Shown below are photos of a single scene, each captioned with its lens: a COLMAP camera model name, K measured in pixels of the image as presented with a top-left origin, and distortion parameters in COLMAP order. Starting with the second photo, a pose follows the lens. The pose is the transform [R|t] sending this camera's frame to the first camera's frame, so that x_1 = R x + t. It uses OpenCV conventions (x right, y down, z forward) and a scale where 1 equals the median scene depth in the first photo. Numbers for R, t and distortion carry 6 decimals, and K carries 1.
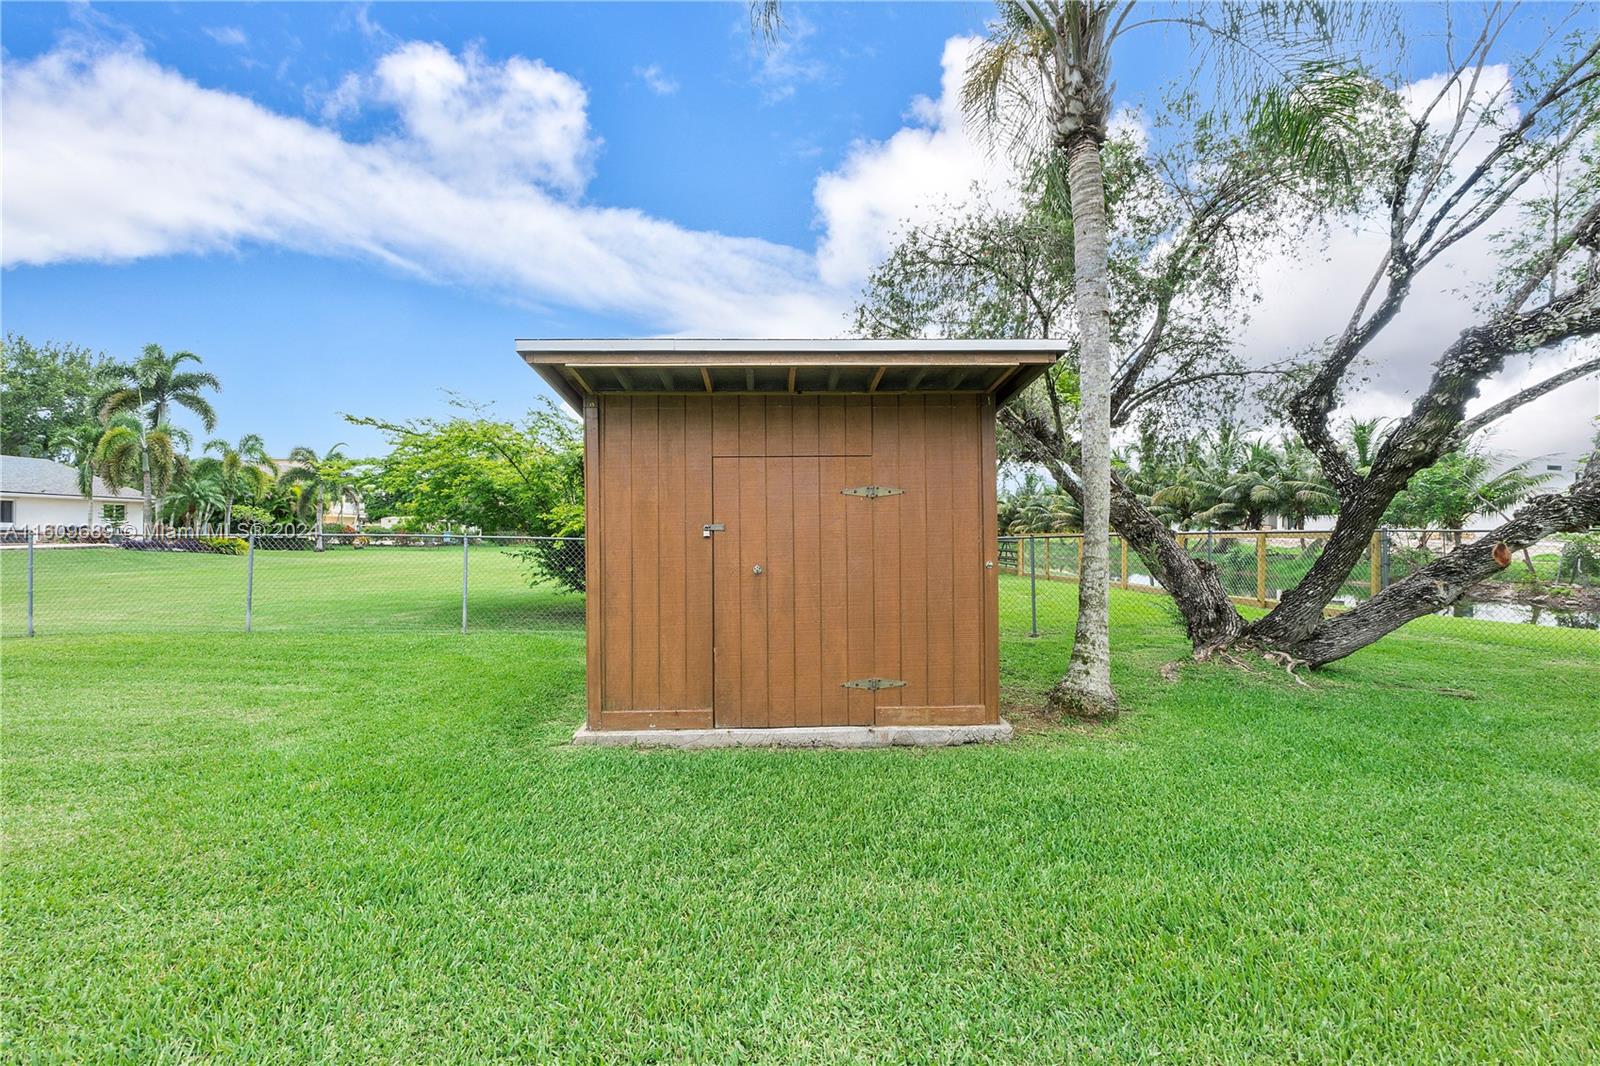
lens RADIAL K [[672.5, 0, 798.0], [0, 672.5, 529.2], [0, 0, 1]] dist [-0.004912, -0.000115]
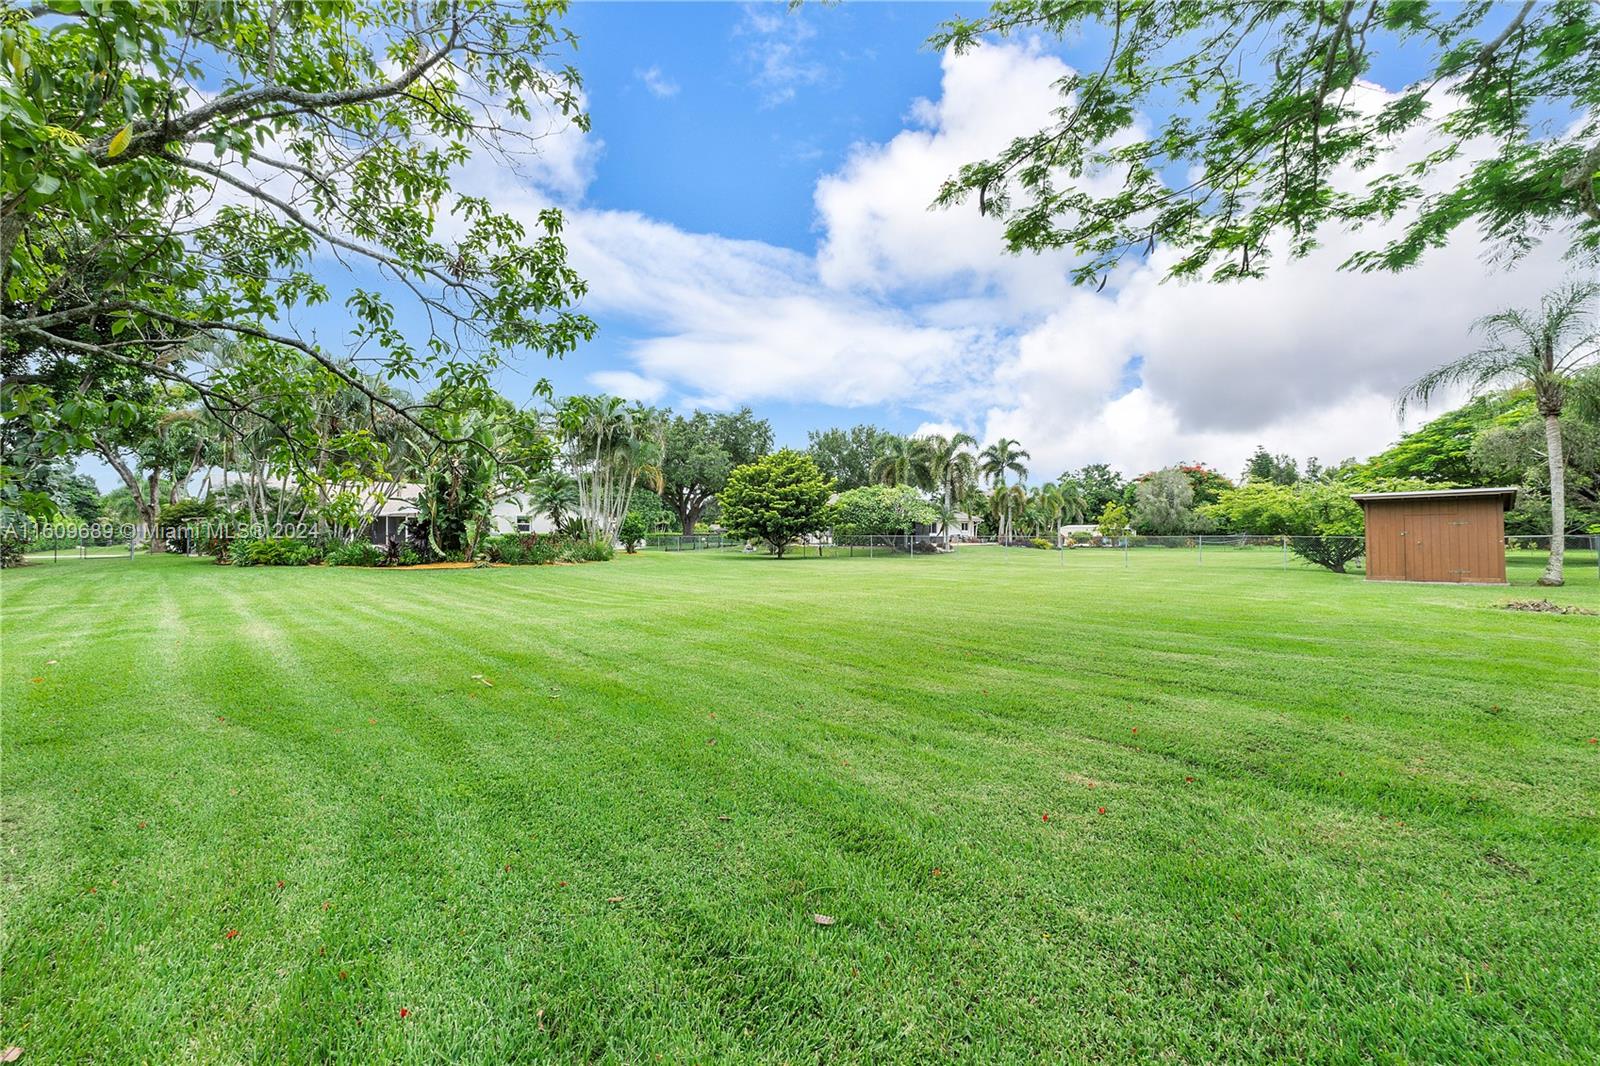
lens RADIAL K [[672.5, 0, 796.3], [0, 672.5, 528.7], [0, 0, 1]] dist [-0.004912, -0.000115]
pose [[0.670163, -0.013517, -0.742091, 0.074119], [0.007876, 0.999907, -0.011099, -0.002212], [0.742172, 0.001593, 0.670208, -0.794918]]
